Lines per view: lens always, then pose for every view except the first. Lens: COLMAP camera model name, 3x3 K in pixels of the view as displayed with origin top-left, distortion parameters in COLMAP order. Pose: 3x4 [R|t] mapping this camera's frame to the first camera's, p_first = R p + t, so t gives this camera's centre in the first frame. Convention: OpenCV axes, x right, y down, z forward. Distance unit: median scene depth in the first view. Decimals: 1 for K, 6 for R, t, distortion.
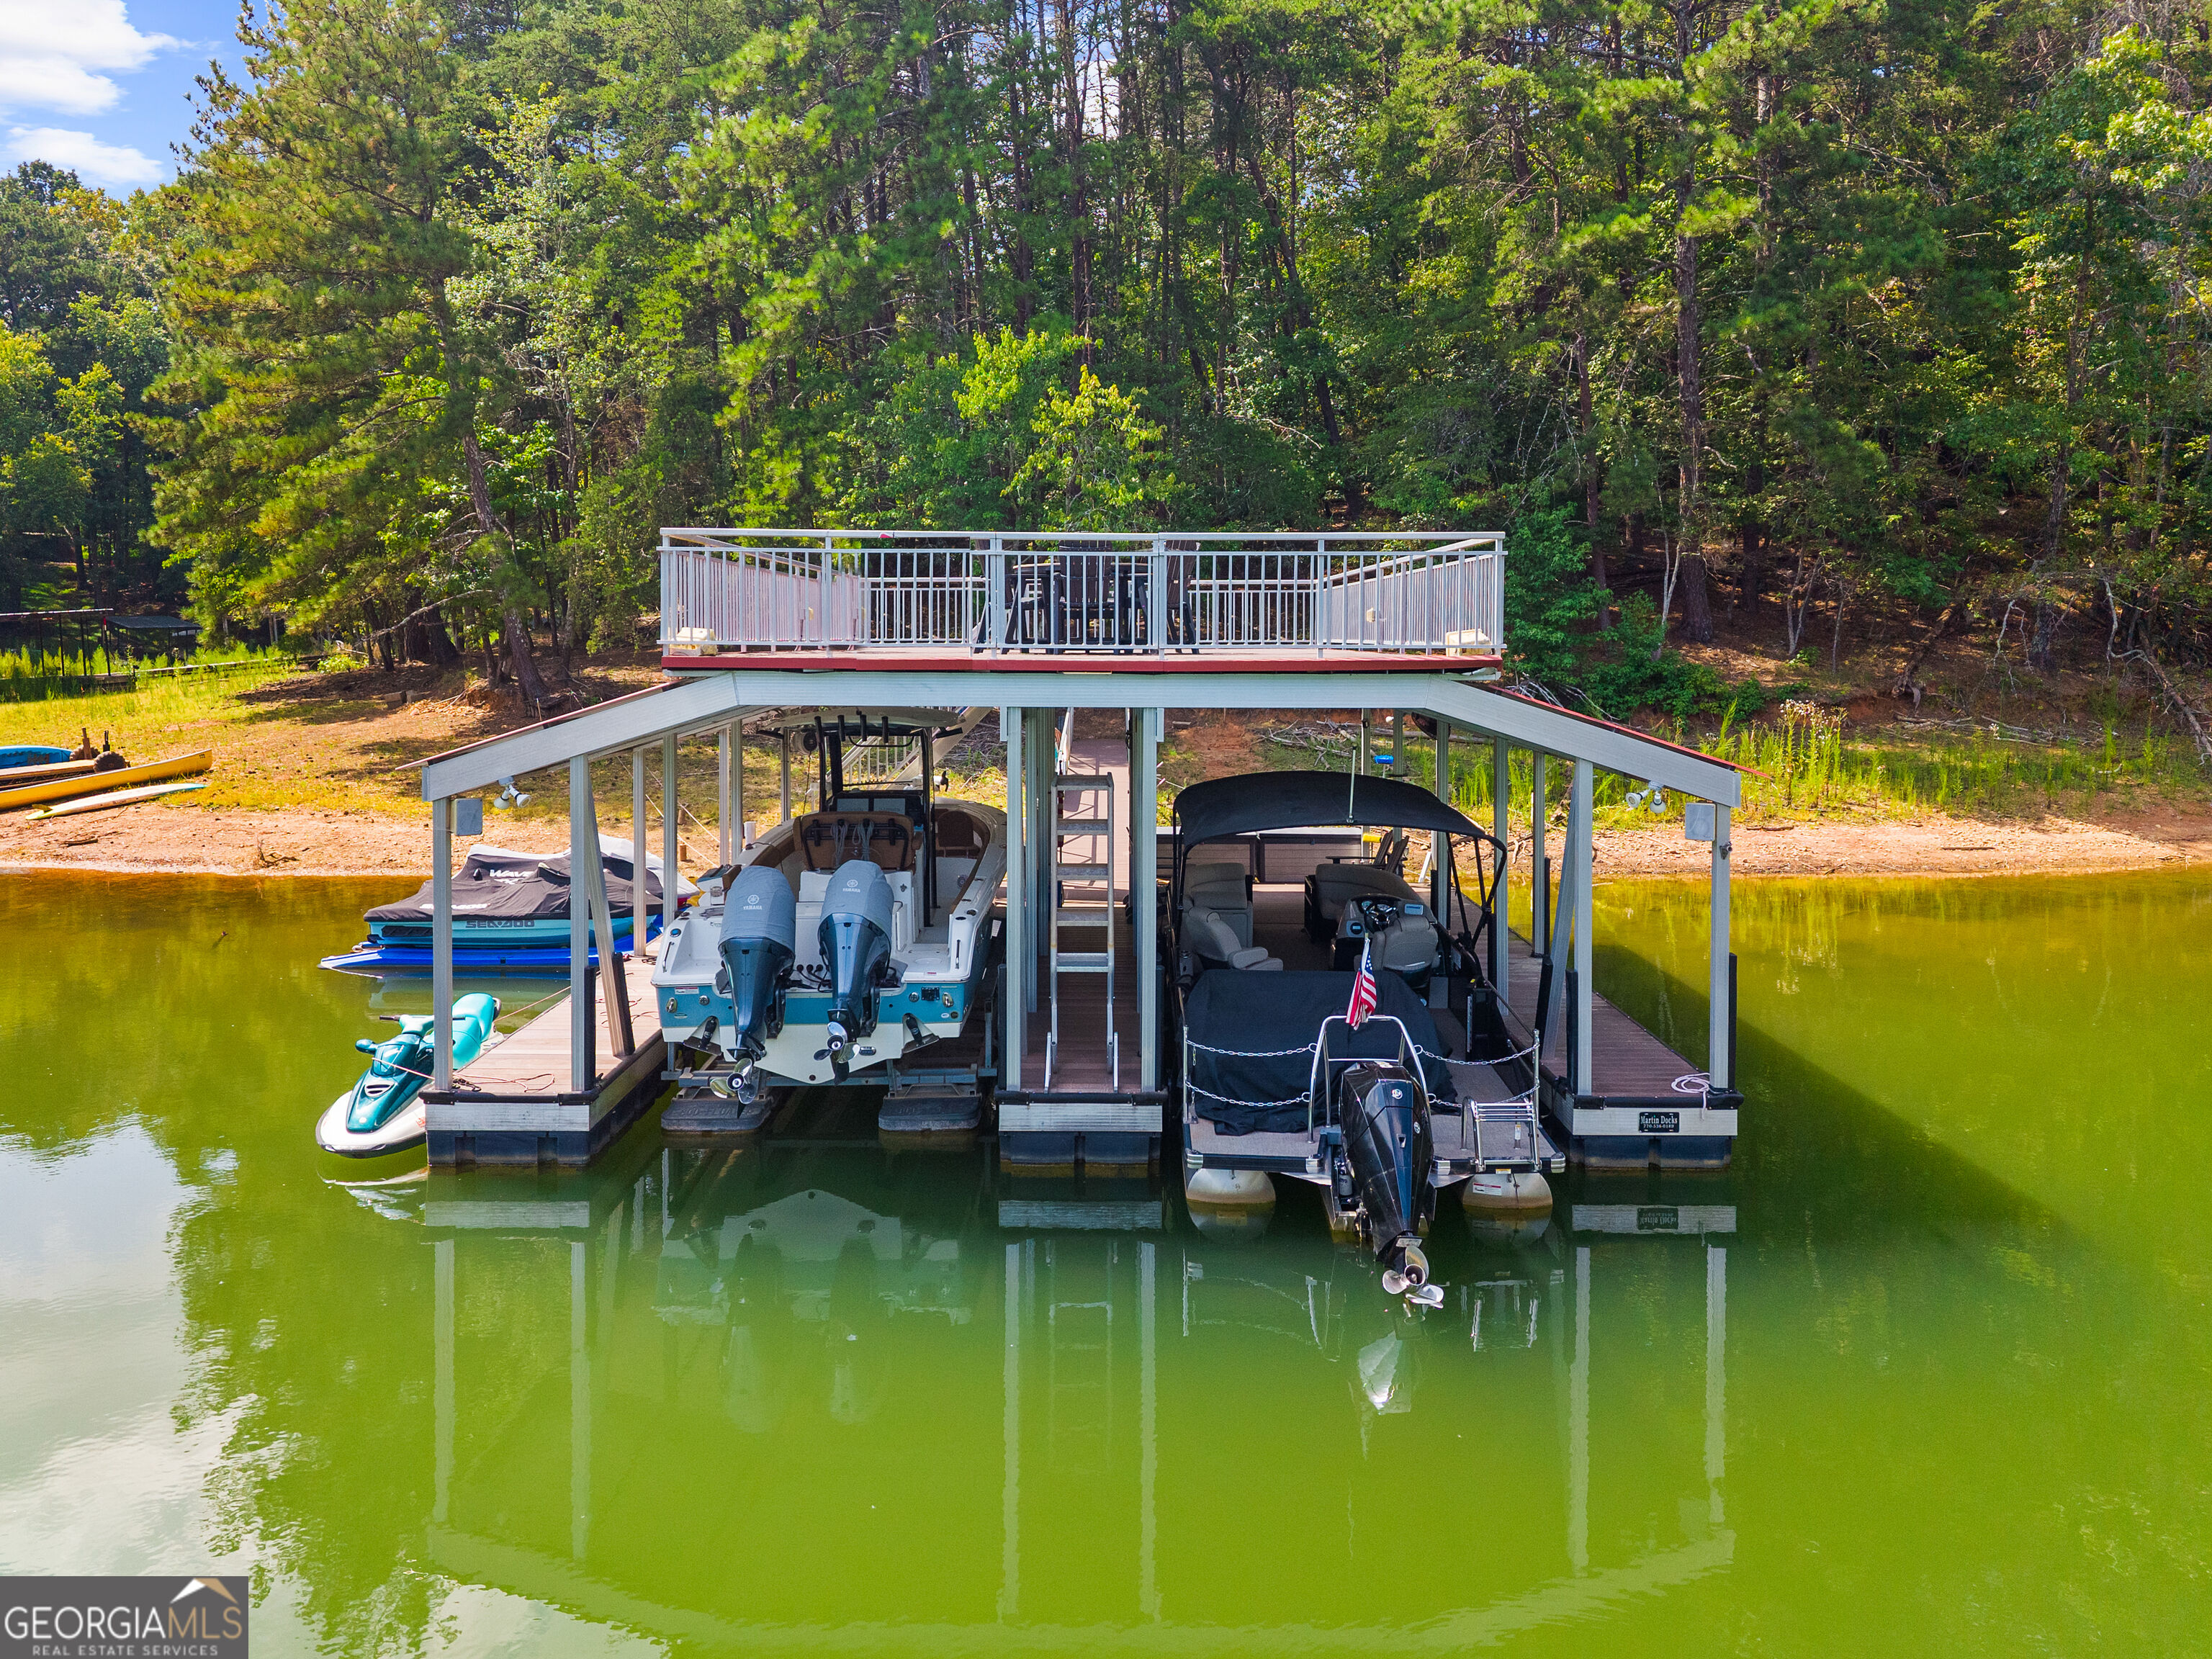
lens RADIAL K [[1477.9, 0, 1106.0], [0, 1477.9, 829.5], [0, 0, 1]] dist [-0.004911, -0.003861]
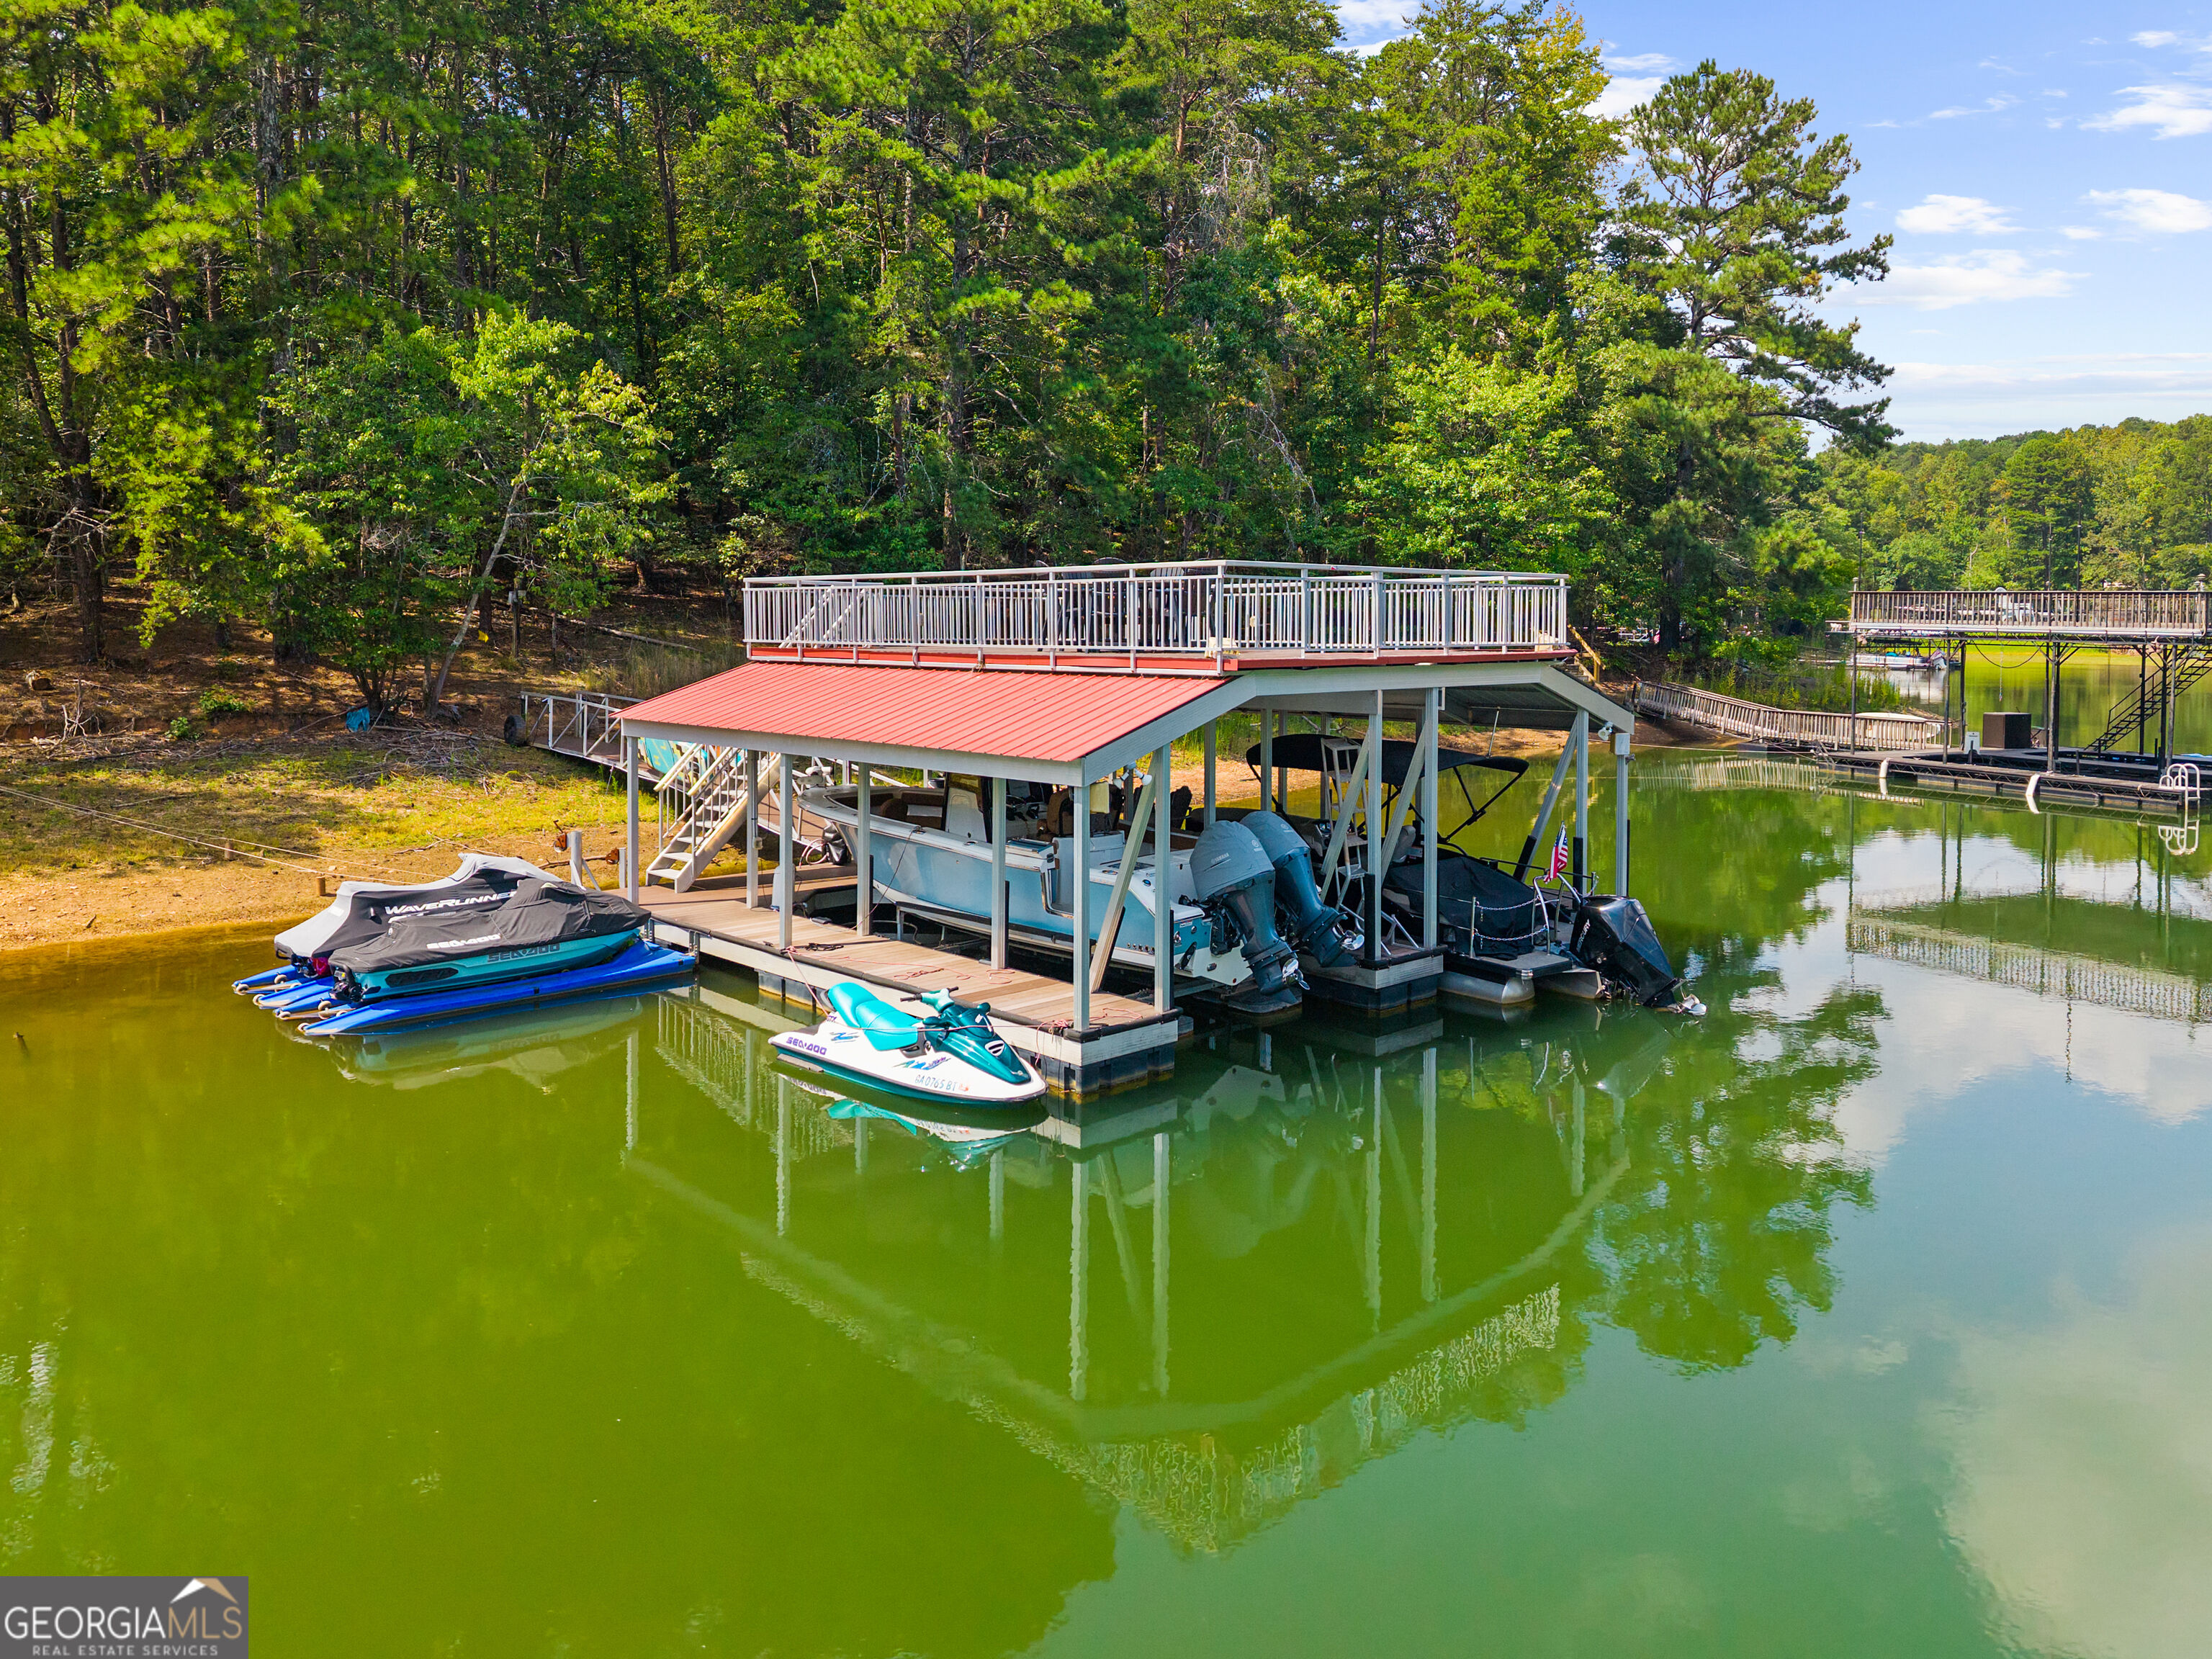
lens RADIAL K [[1477.9, 0, 1106.0], [0, 1477.9, 829.5], [0, 0, 1]] dist [-0.004911, -0.003861]
pose [[0.733232, -0.092172, 0.673702, -0.442557], [0.087222, 0.995335, 0.041247, -0.010944], [-0.674361, 0.028518, 0.737851, 0.044832]]
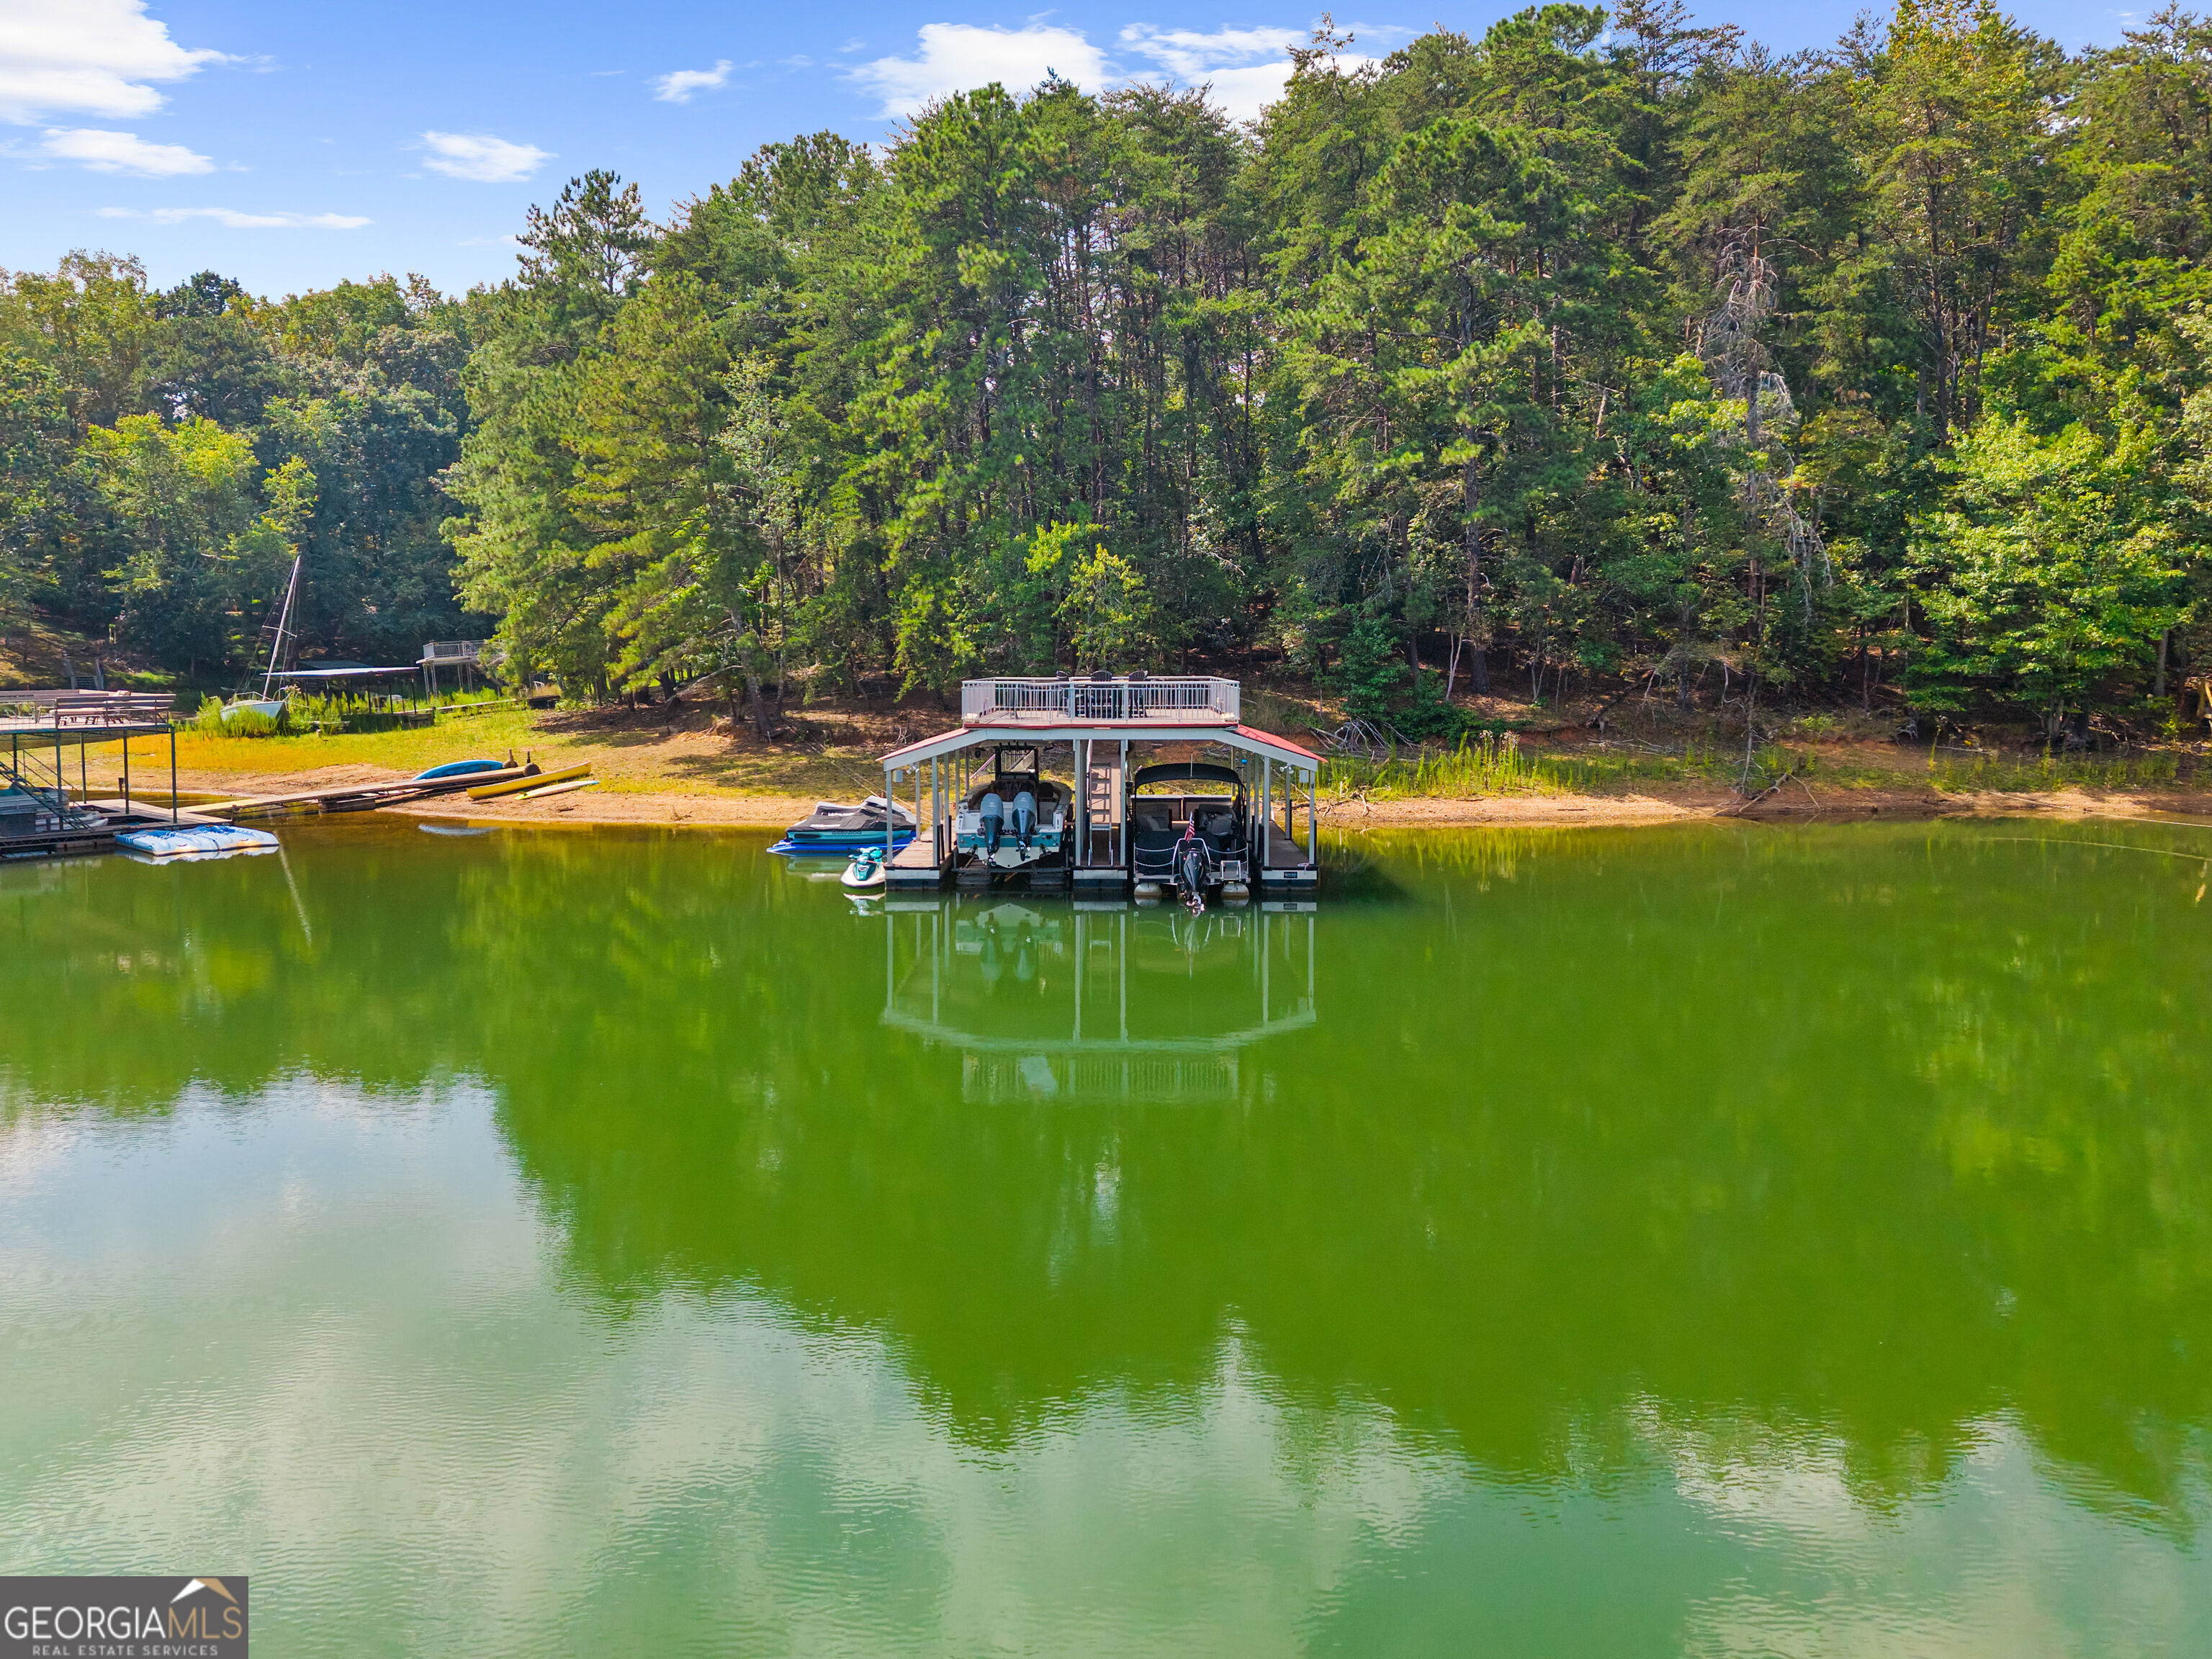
lens RADIAL K [[1477.9, 0, 1106.0], [0, 1477.9, 829.5], [0, 0, 1]] dist [-0.004911, -0.003861]
pose [[0.999959, -0.003295, -0.008434, 0.007557], [0.003166, 0.999878, -0.015317, 0.055544], [0.008483, 0.015290, 0.999847, -0.757898]]
